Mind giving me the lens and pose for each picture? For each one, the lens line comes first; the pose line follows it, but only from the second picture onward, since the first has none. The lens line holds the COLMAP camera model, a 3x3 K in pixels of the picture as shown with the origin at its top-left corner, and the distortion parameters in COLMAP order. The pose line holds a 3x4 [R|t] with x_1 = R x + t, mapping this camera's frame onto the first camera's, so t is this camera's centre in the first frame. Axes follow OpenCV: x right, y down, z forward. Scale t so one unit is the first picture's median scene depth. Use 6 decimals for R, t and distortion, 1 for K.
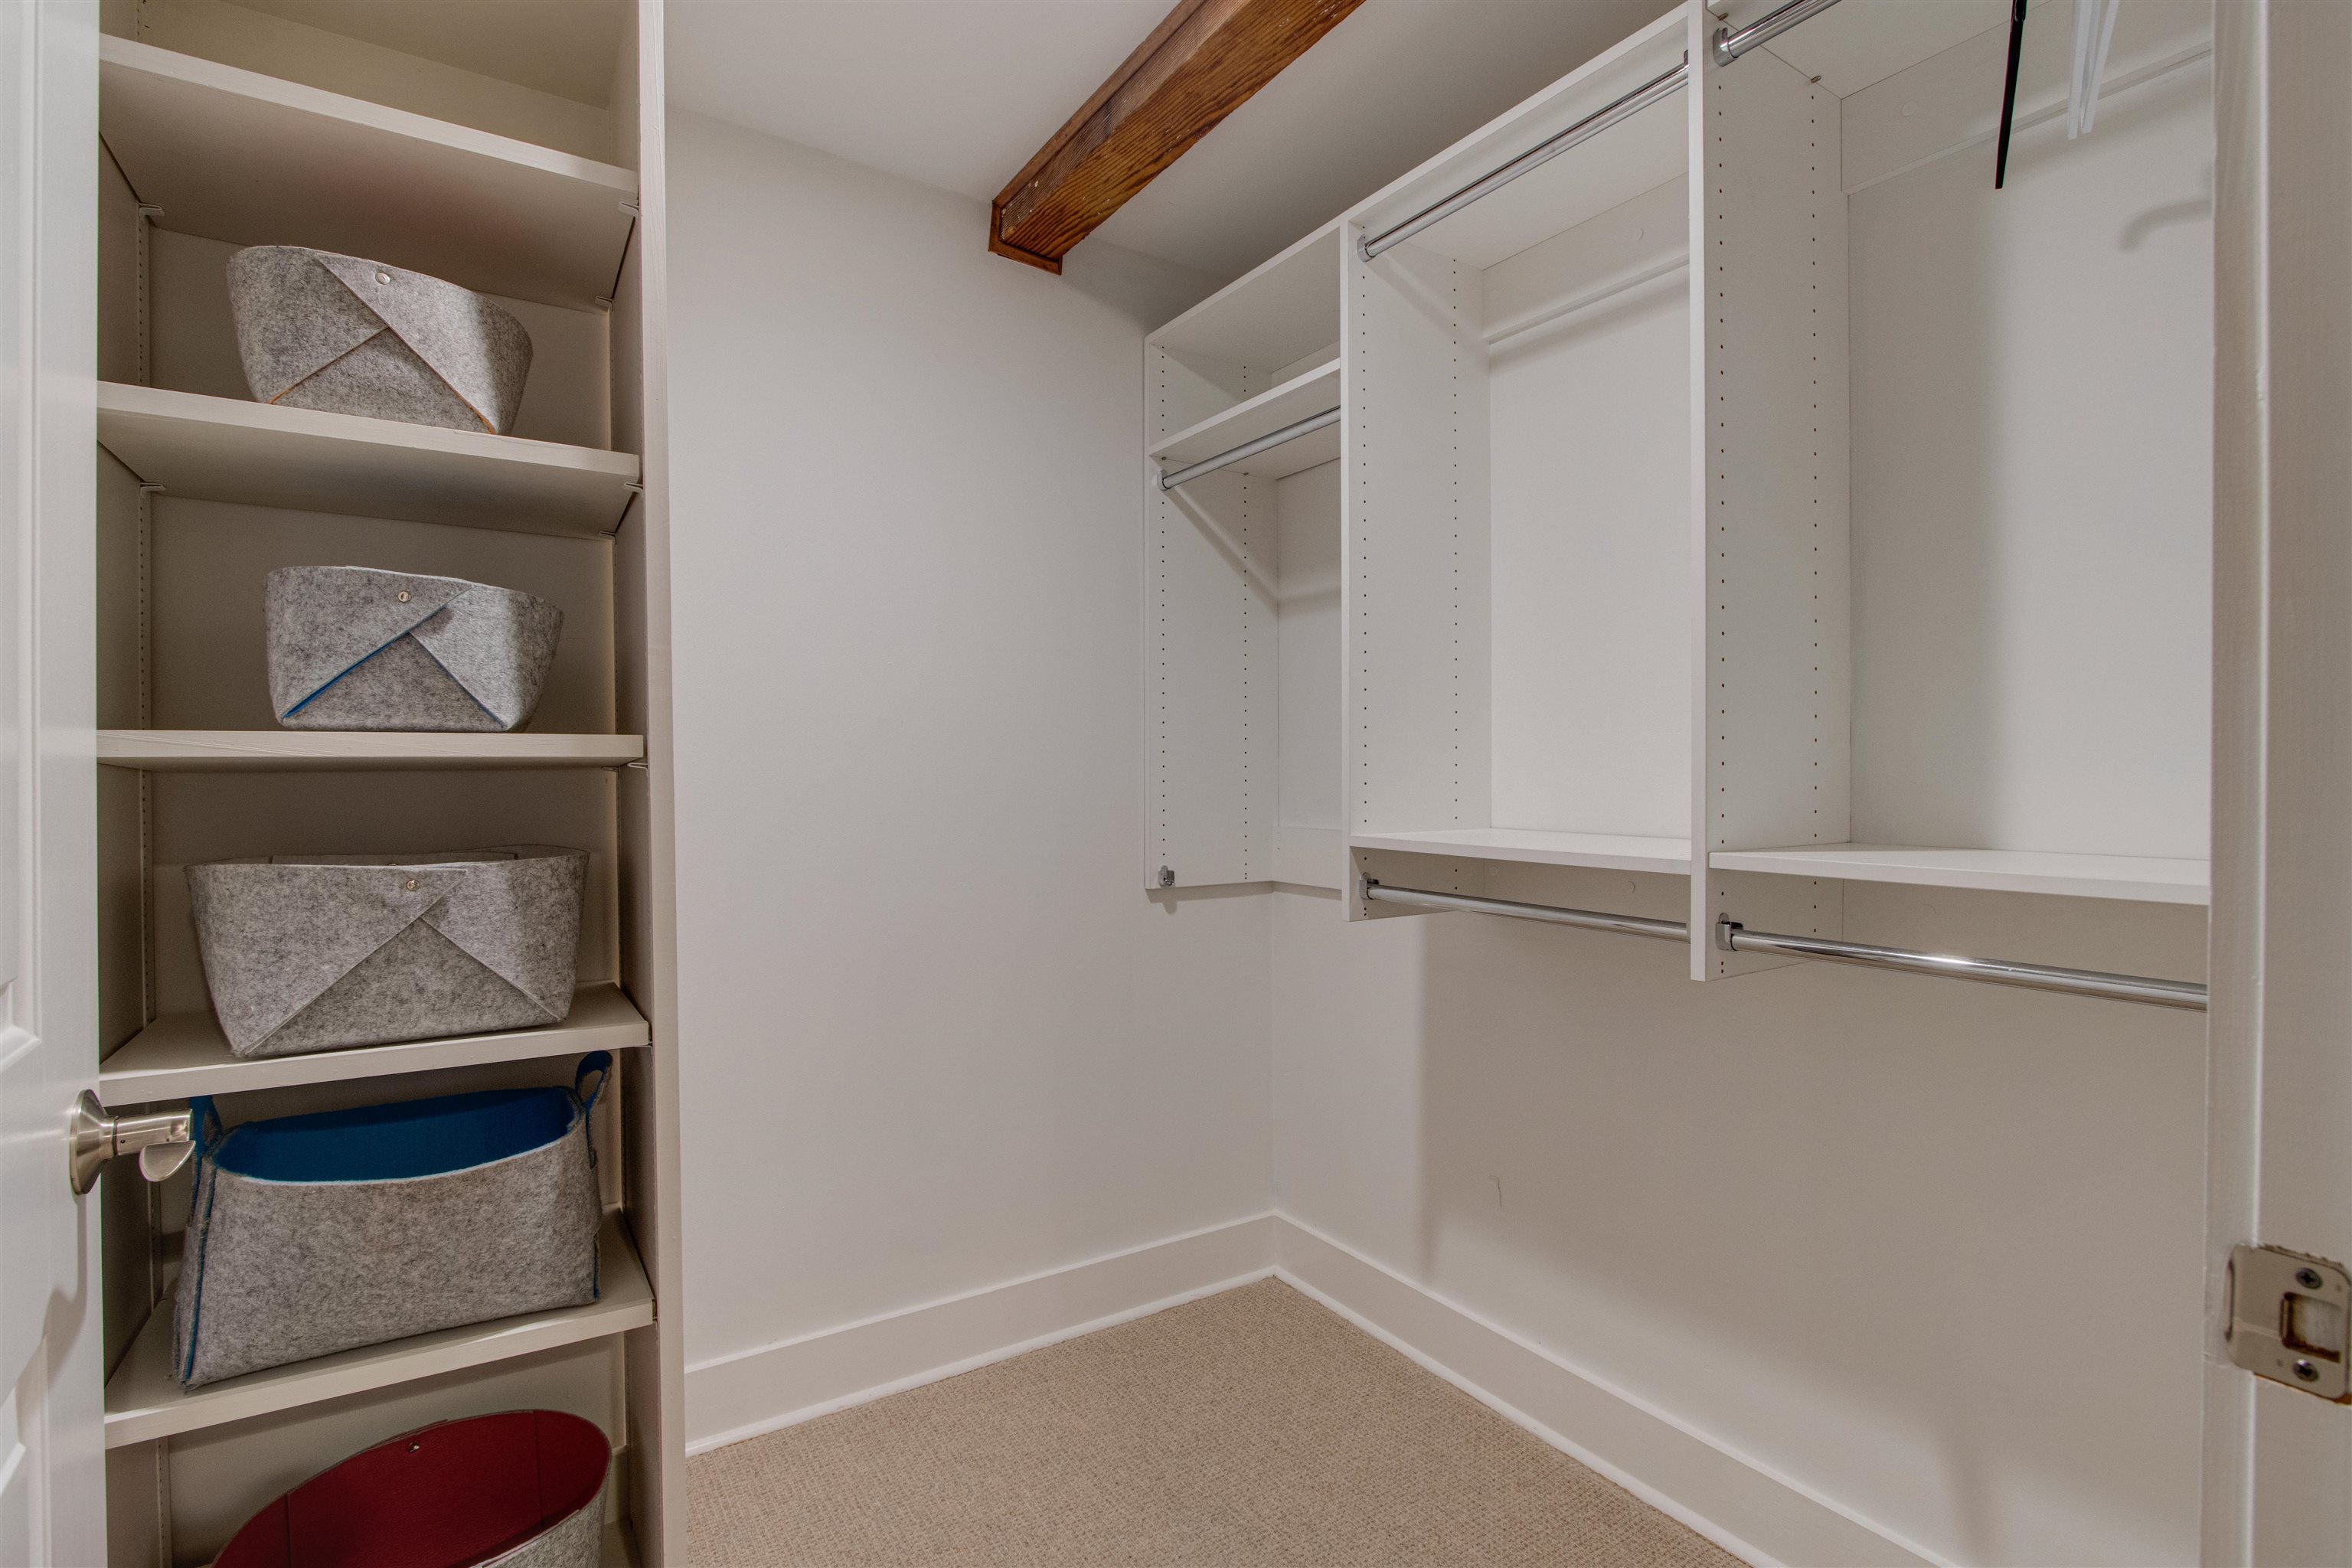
lens RADIAL K [[1103.2, 0, 1169.2], [0, 1103.2, 773.2], [0, 0, 1]] dist [-0.034276, 0.014359]
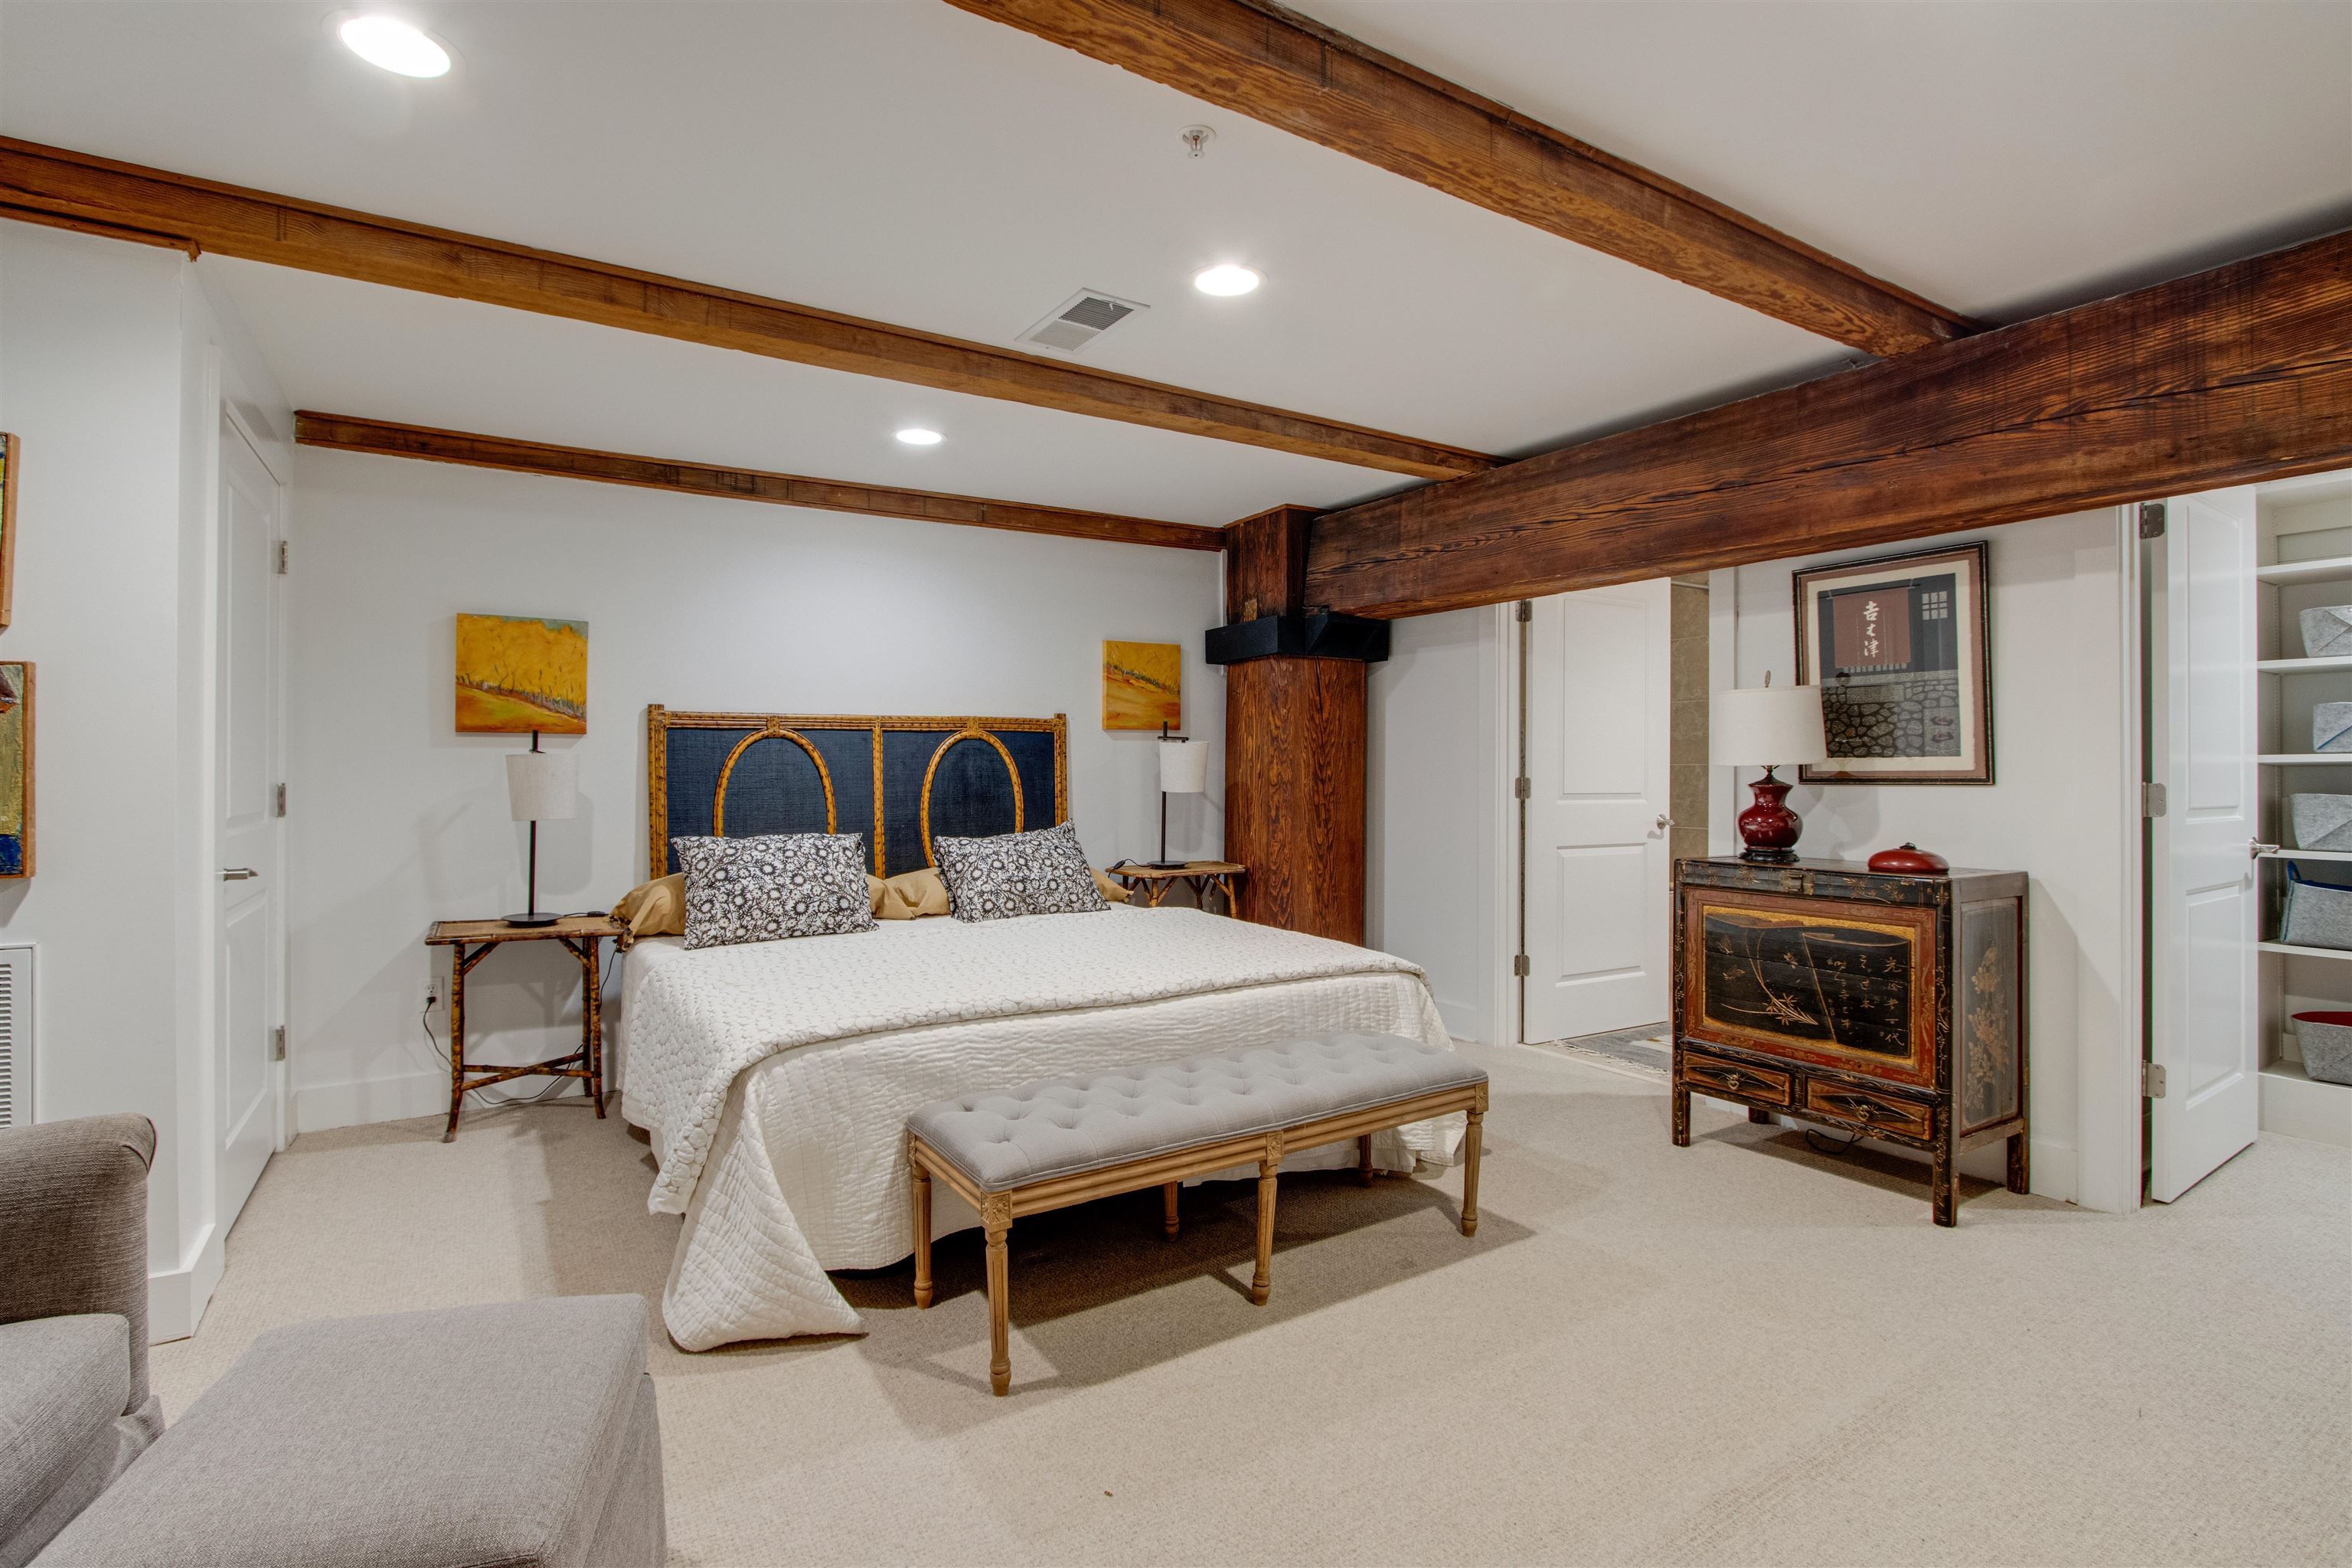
lens RADIAL K [[1103.2, 0, 1169.2], [0, 1103.2, 773.2], [0, 0, 1]] dist [-0.034276, 0.014359]
pose [[-0.021083, -0.000017, -0.999778, 2.583772], [-0.003993, 0.999992, 0.000067, 0.034696], [0.999770, 0.003994, -0.021083, -2.459615]]
